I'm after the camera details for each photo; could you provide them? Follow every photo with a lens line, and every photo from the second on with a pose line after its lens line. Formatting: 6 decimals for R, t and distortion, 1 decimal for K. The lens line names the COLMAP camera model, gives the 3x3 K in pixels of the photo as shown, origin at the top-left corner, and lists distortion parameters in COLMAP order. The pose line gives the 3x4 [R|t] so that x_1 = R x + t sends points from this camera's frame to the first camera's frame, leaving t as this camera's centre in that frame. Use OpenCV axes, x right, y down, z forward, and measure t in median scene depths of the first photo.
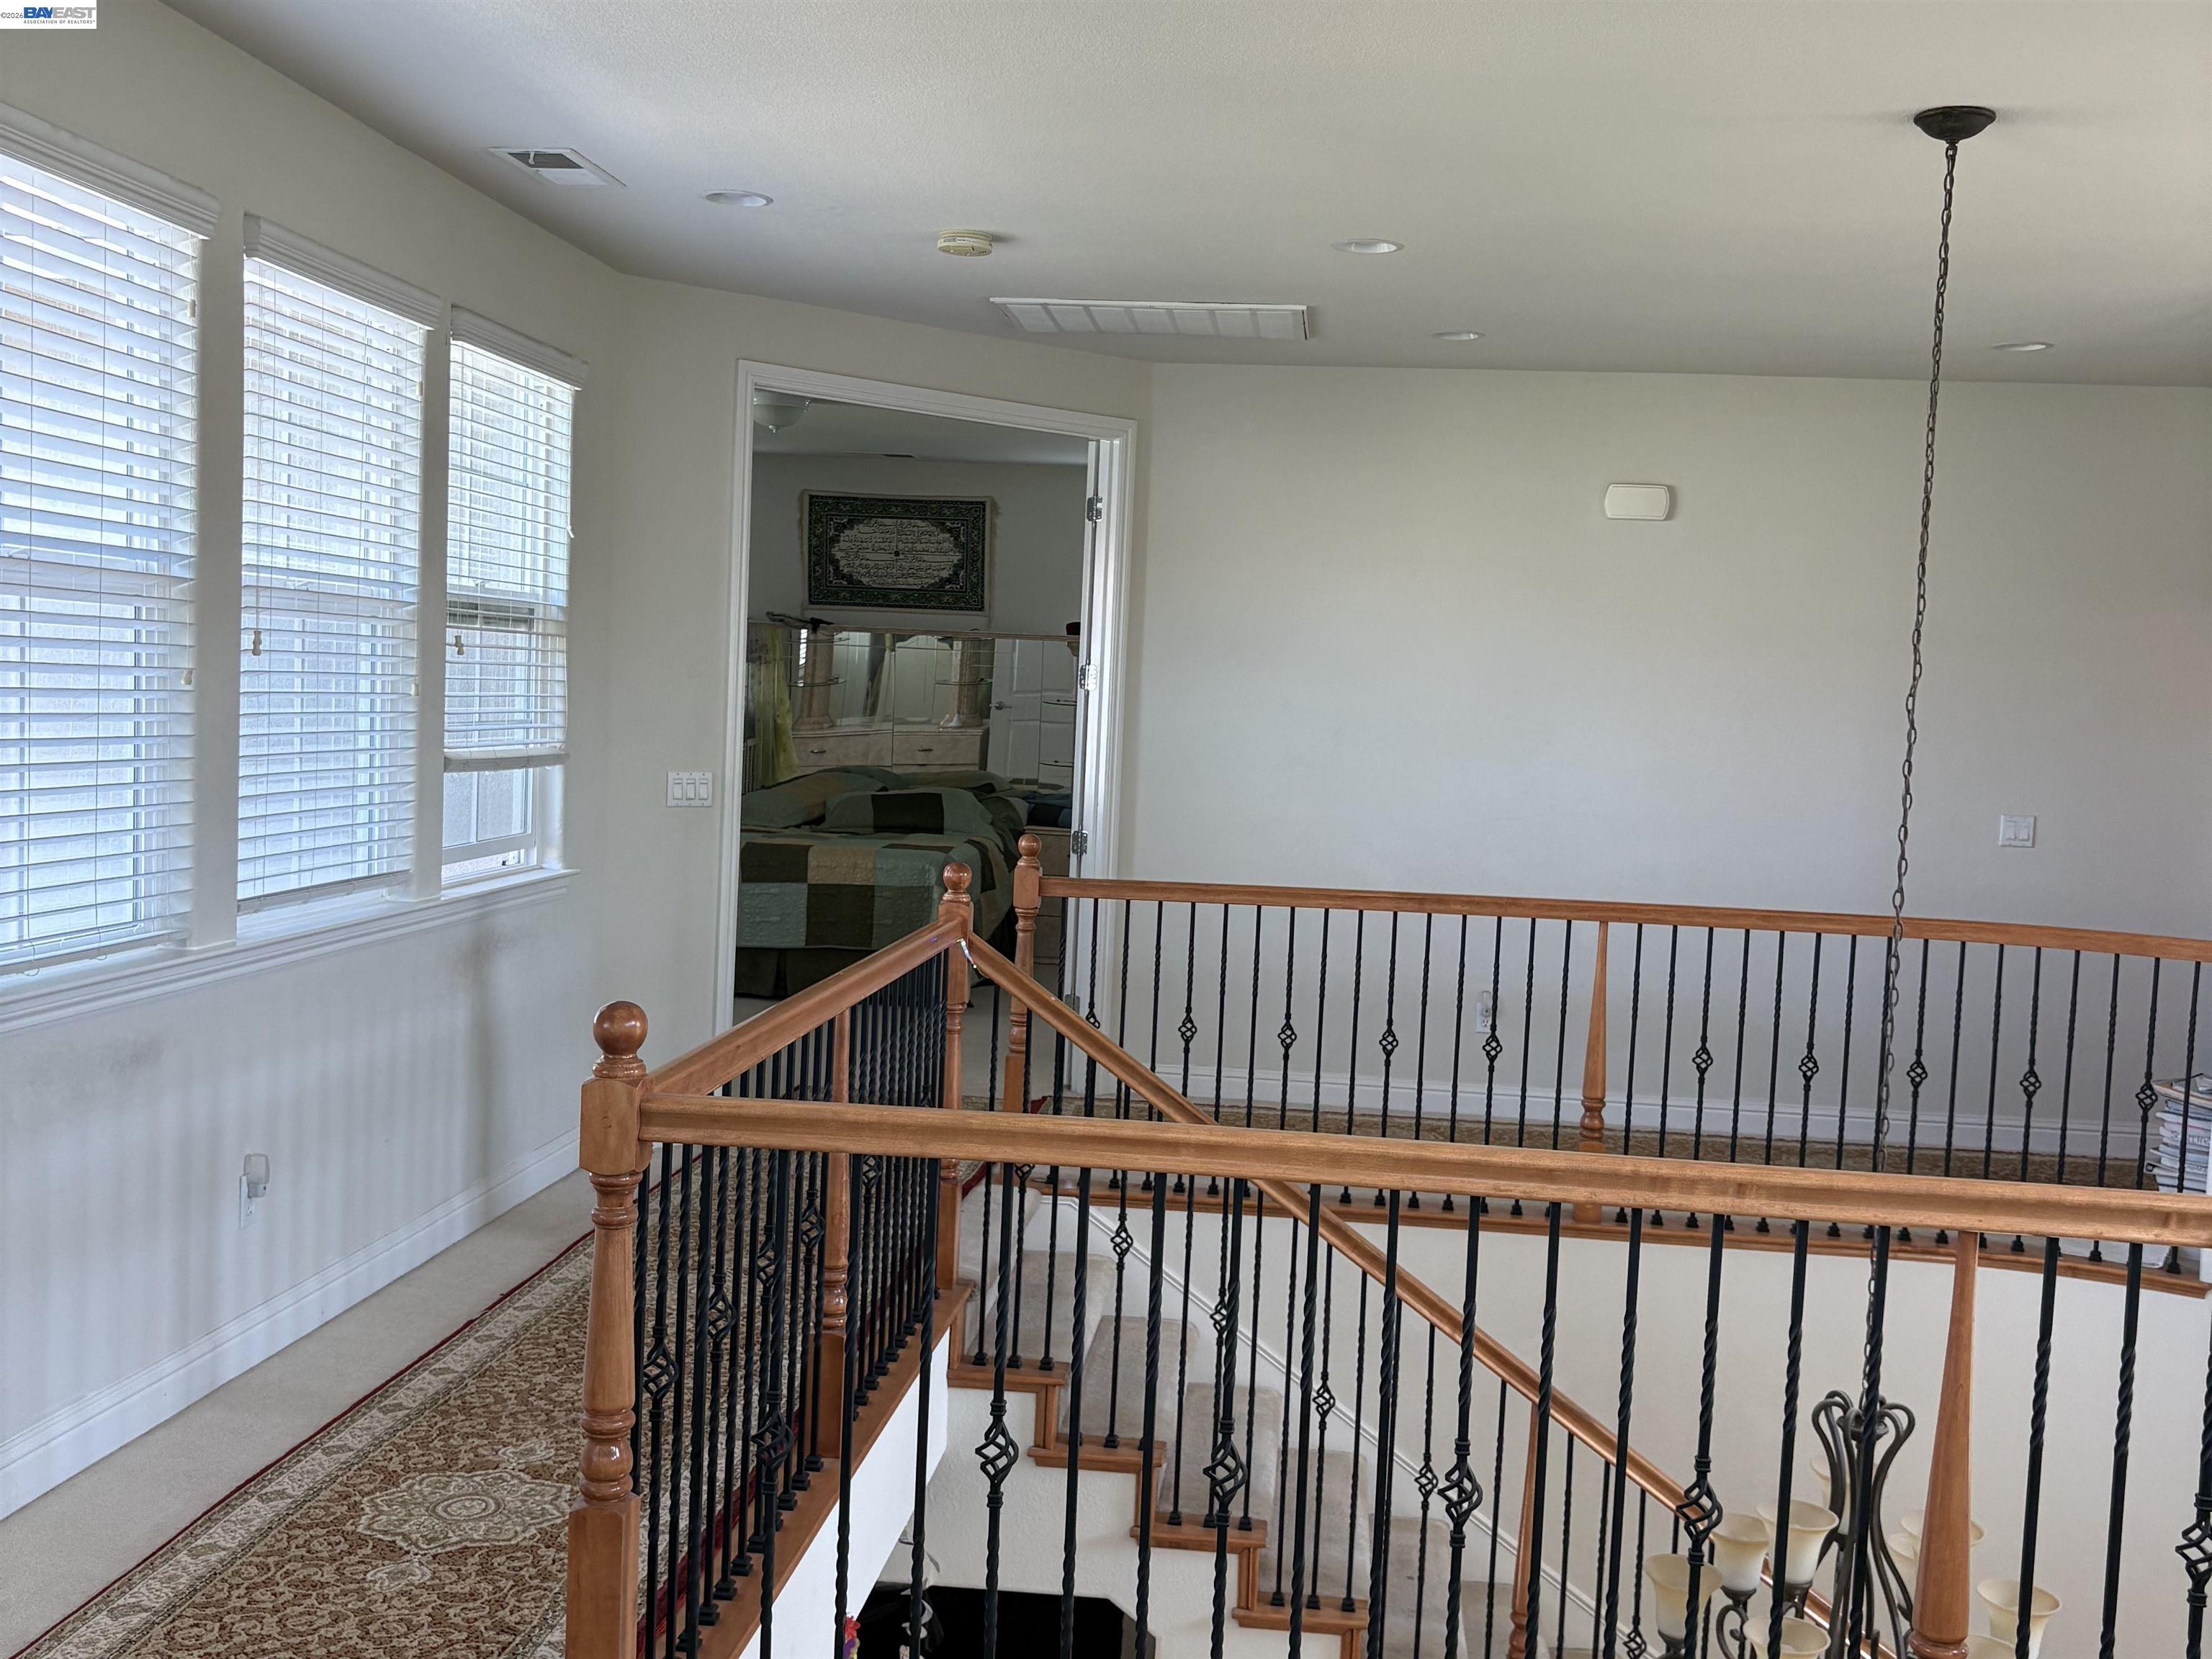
lens RADIAL K [[2211.8, 0, 1110.7], [0, 2211.8, 845.5], [0, 0, 1]] dist [0.070301, -0.170444]
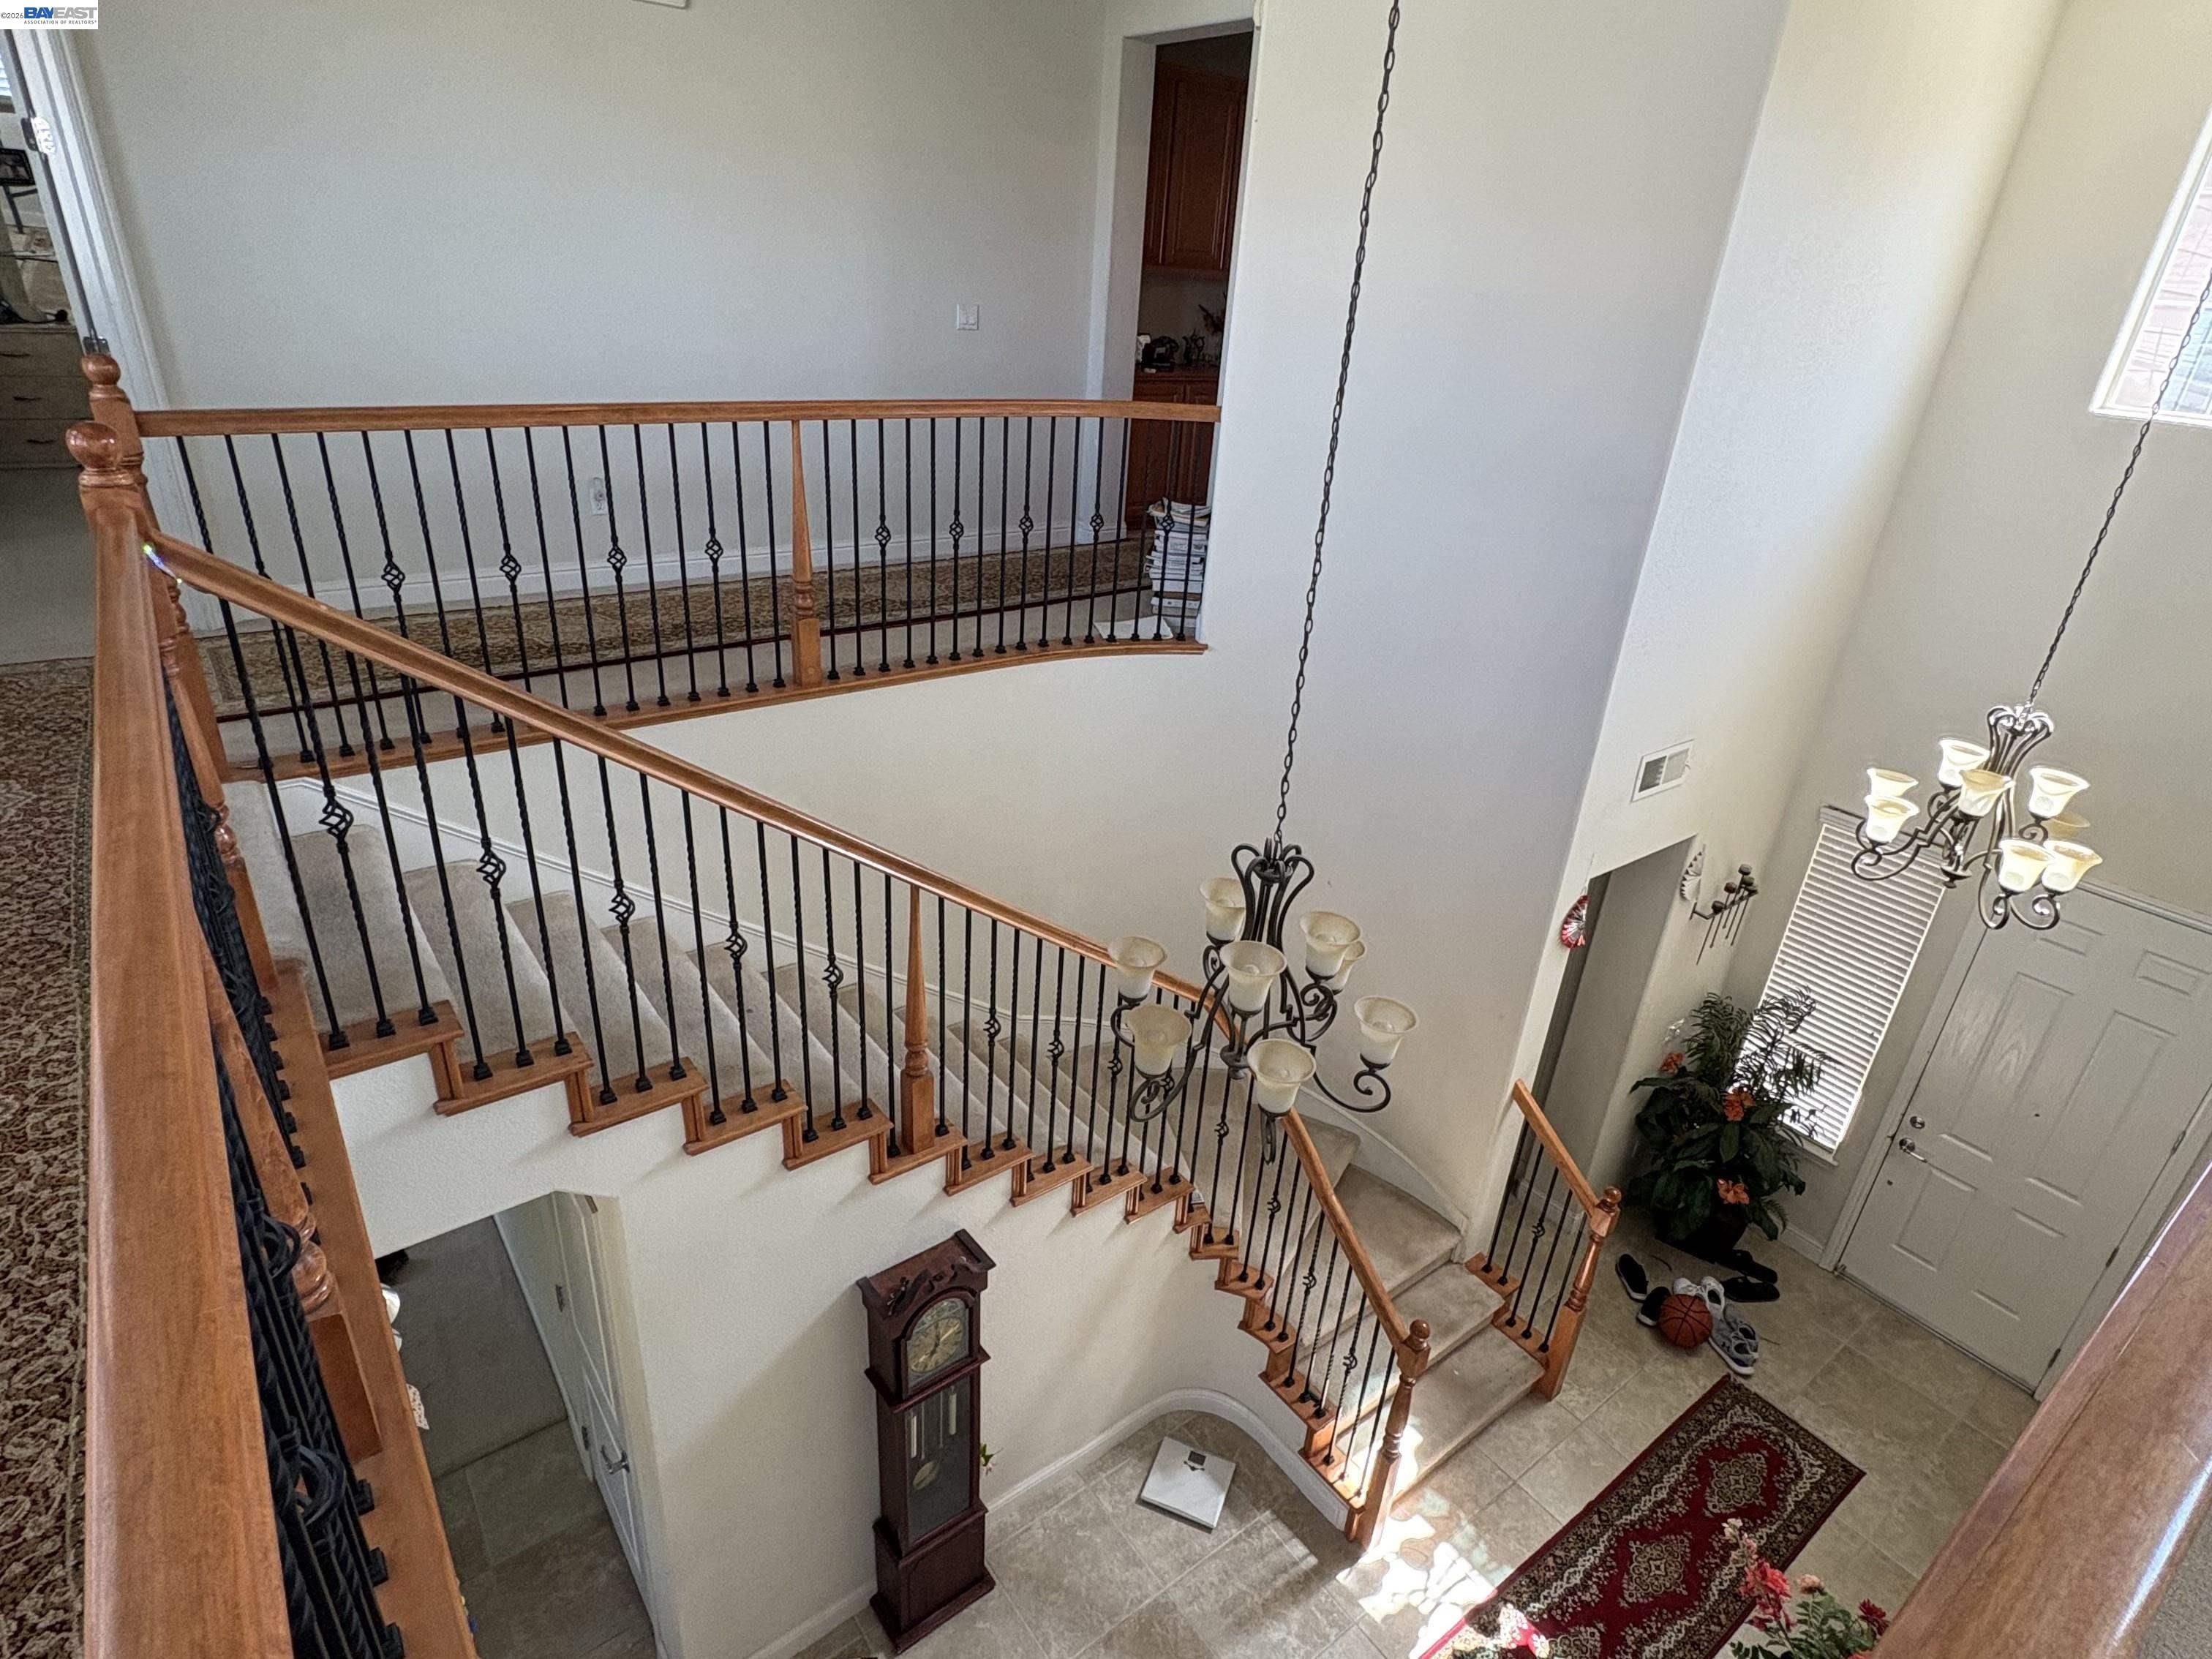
lens RADIAL K [[1164.3, 0, 1106.0], [0, 1164.3, 829.5], [0, 0, 1]] dist [-0.000318, 0.002497]
pose [[0.732535, -0.290871, 0.615456, -0.112641], [0.015739, 0.911108, 0.411867, -0.023243], [-0.680547, -0.292020, 0.671997, 0.630853]]
